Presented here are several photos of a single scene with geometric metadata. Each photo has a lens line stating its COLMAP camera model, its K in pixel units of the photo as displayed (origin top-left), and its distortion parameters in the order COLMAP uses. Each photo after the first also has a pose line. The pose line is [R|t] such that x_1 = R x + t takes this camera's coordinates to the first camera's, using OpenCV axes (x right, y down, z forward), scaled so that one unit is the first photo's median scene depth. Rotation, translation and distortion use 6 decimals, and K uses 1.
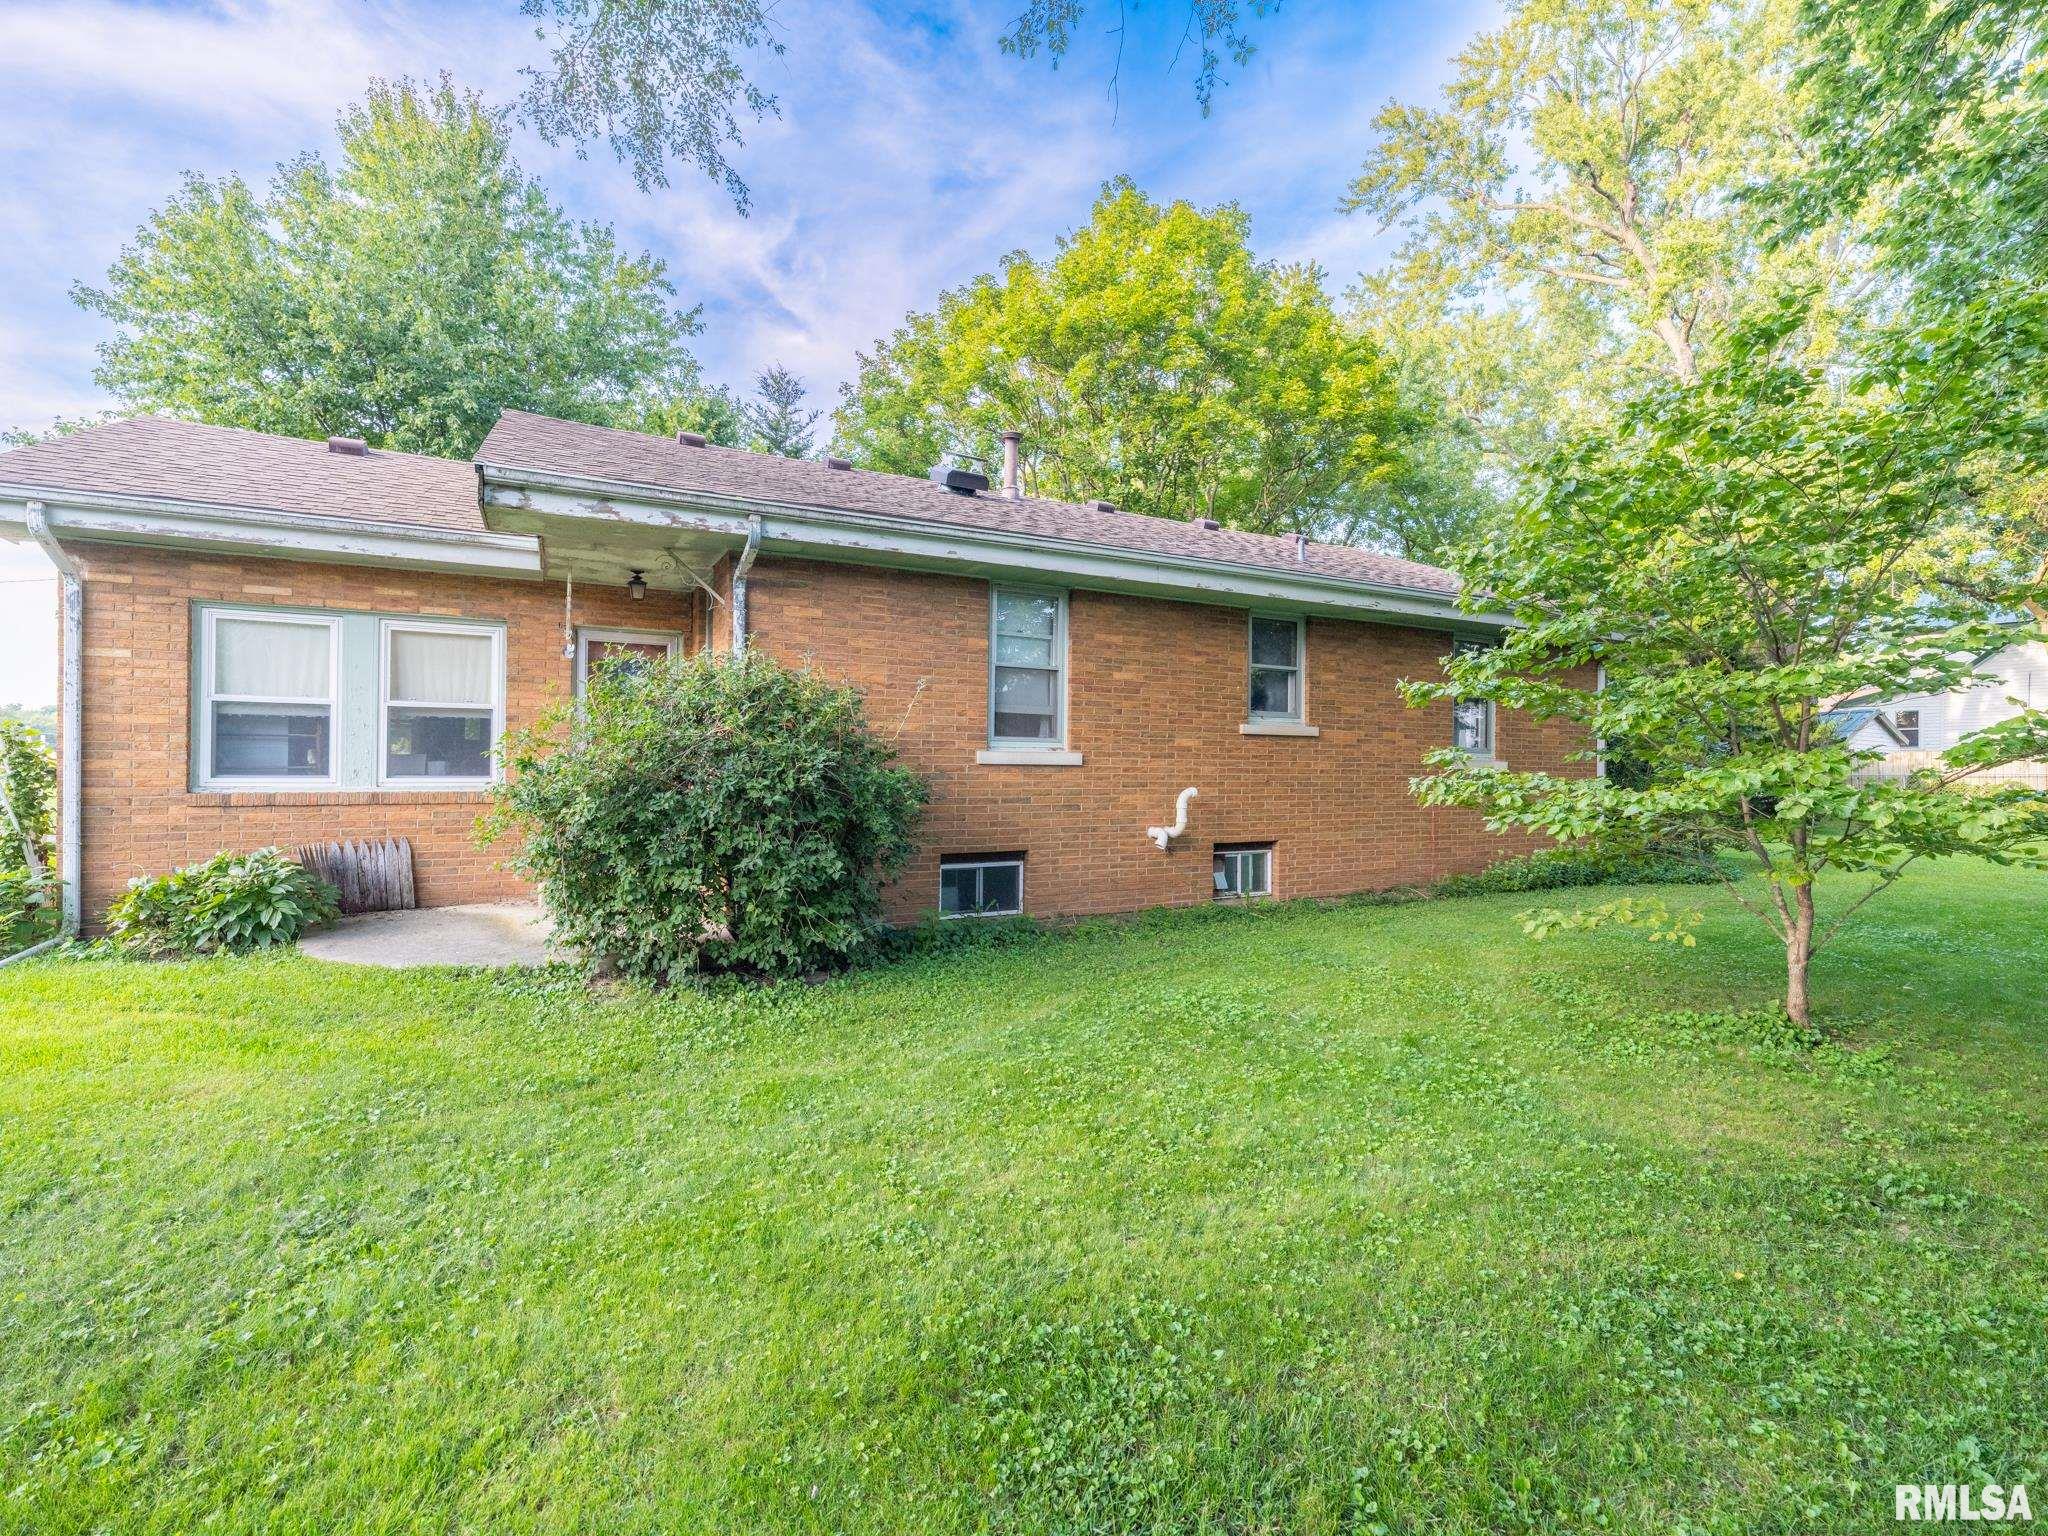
lens RADIAL K [[963.4, 0, 1028.5], [0, 963.4, 766.2], [0, 0, 1]] dist [-0.004869, 0.002499]
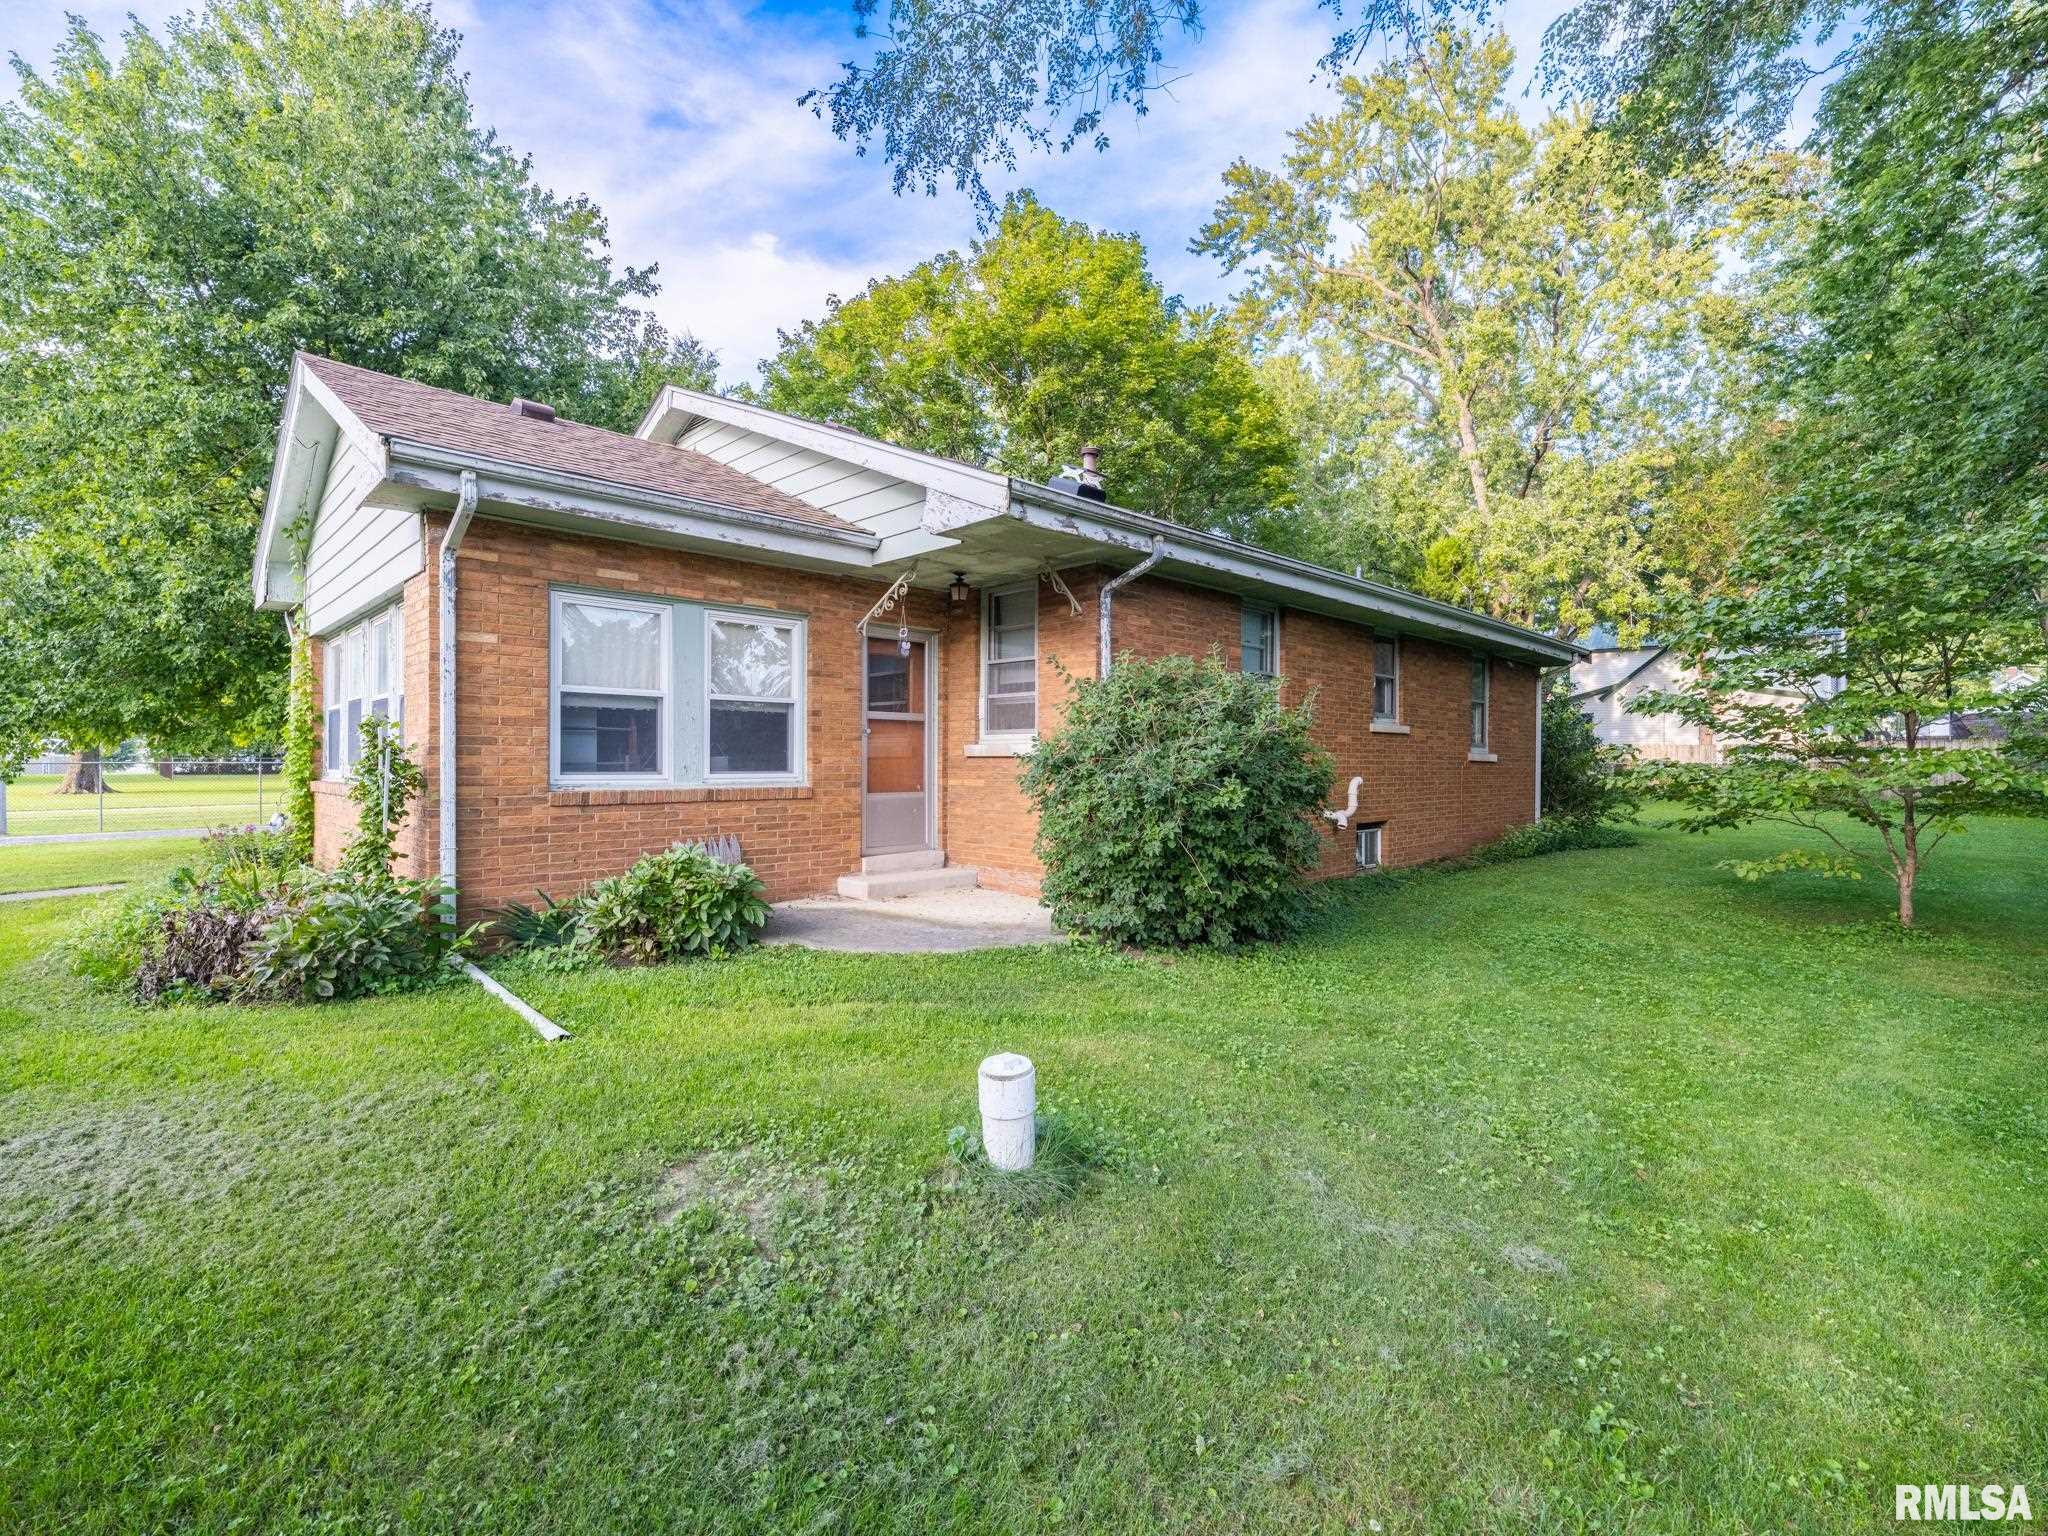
lens RADIAL K [[963.4, 0, 1056.2], [0, 963.4, 774.6], [0, 0, 1]] dist [-0.004869, 0.002499]
pose [[0.953296, -0.007720, 0.301939, -0.622833], [0.002527, 0.999842, 0.017587, -0.003155], [-0.302027, -0.016002, 0.953165, -0.027862]]
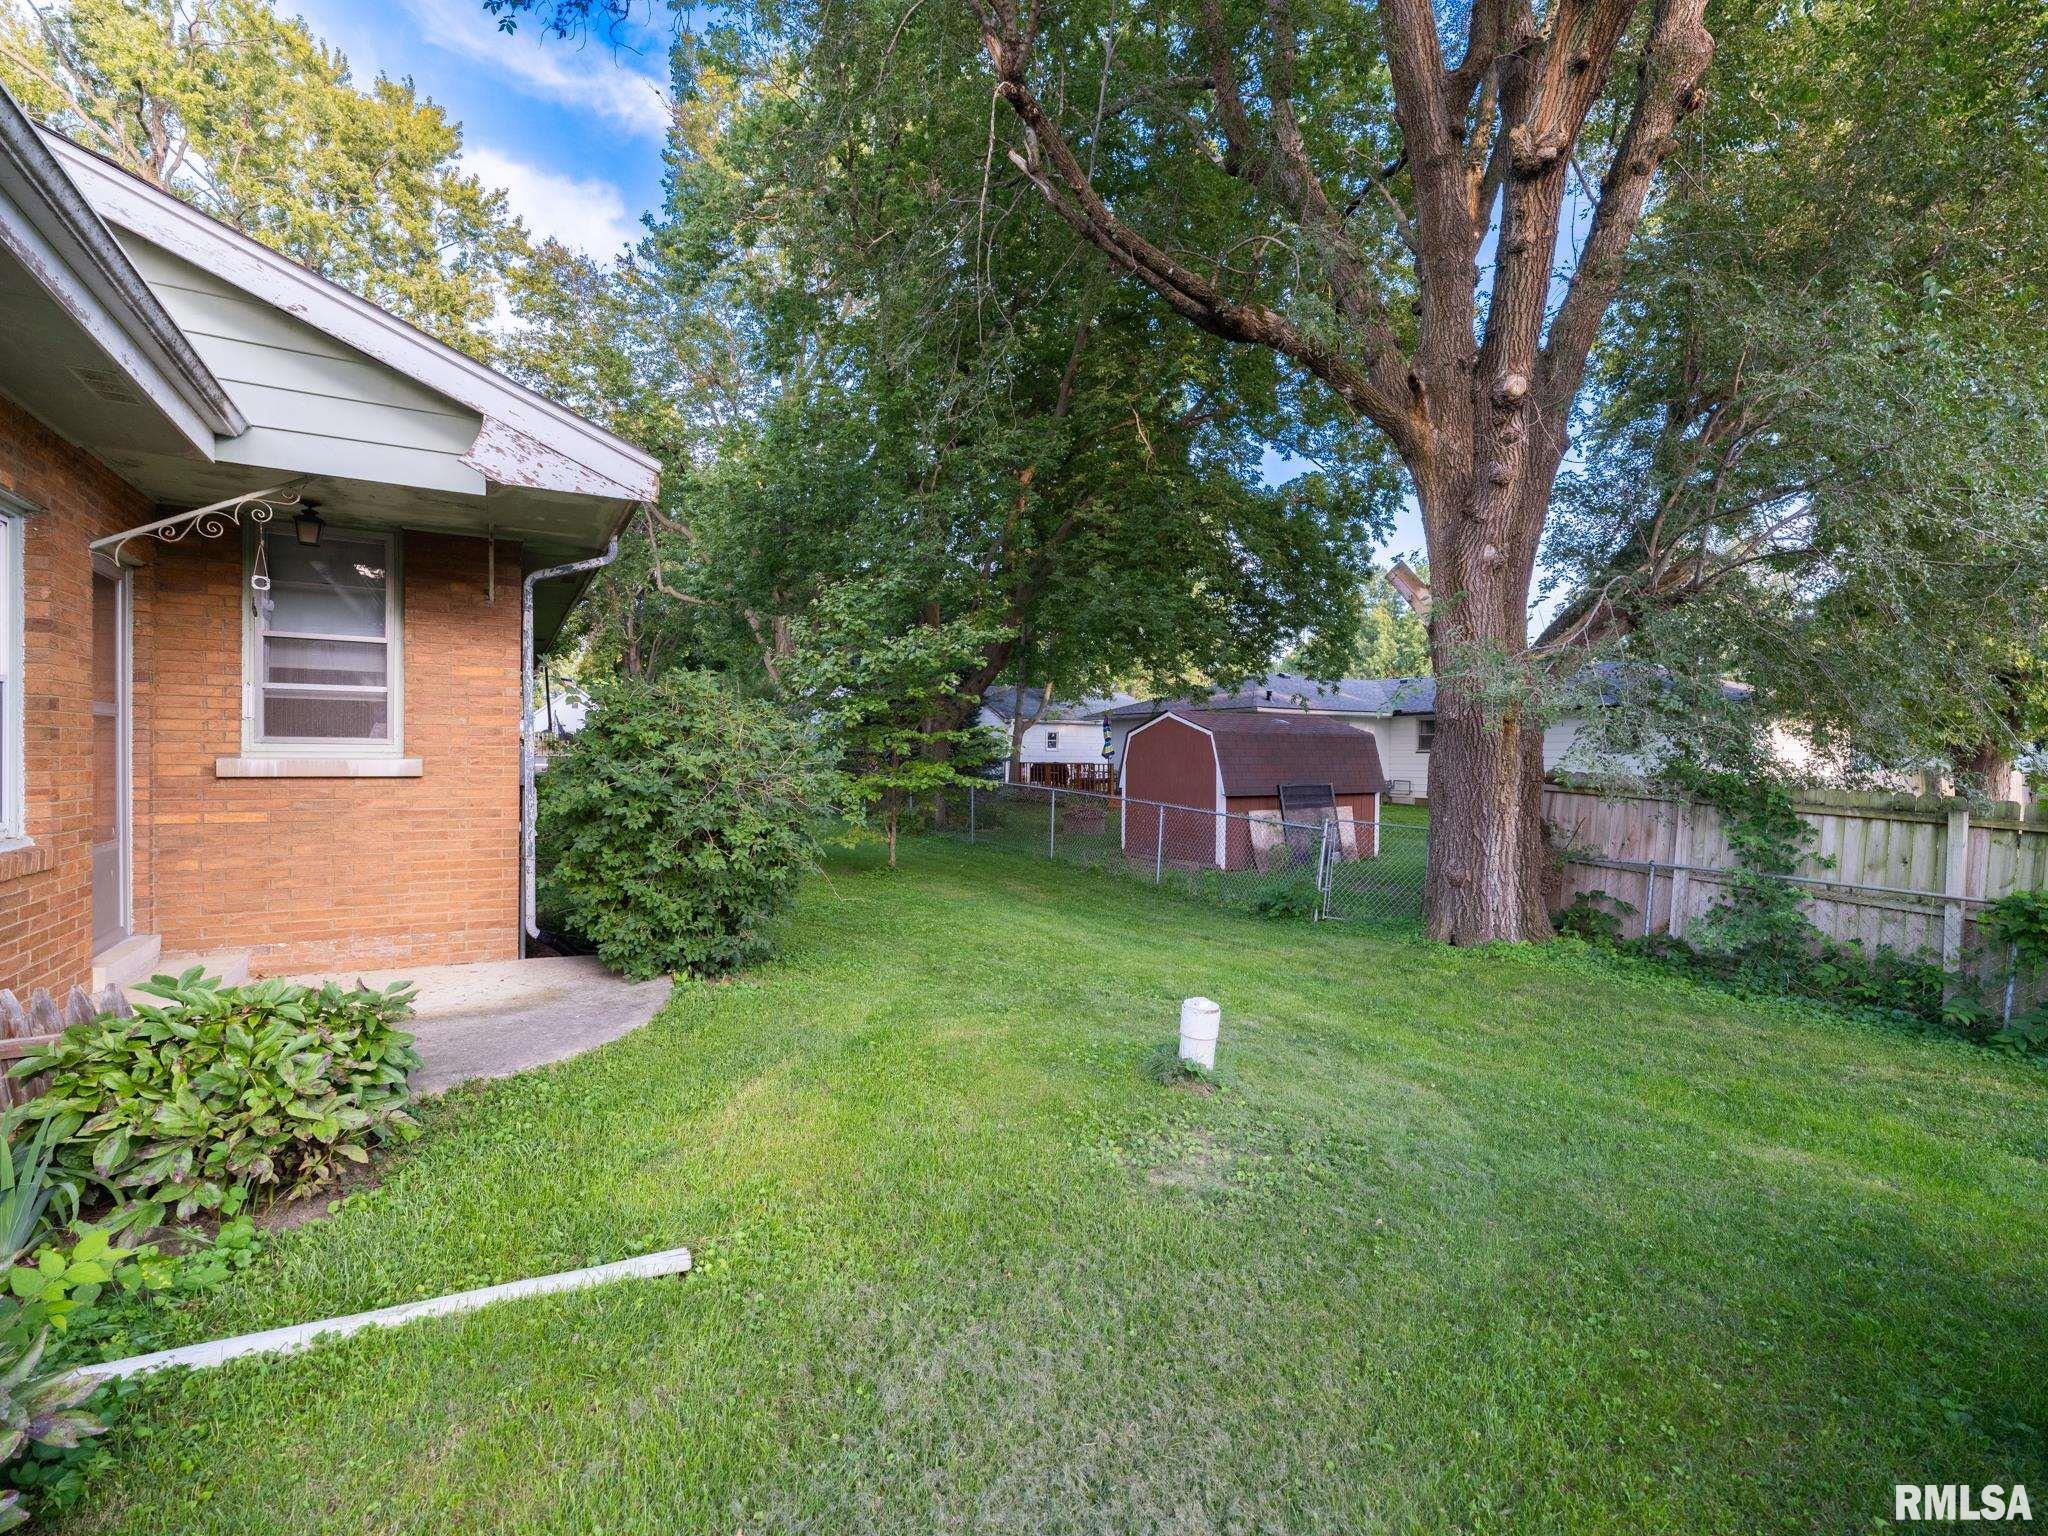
lens RADIAL K [[963.4, 0, 1021.5], [0, 963.4, 764.5], [0, 0, 1]] dist [-0.004869, 0.002499]
pose [[-0.064566, -0.015147, 0.997798, -1.102530], [-0.013313, 0.999809, 0.014316, -0.030294], [-0.997825, -0.012359, -0.064756, 0.503881]]
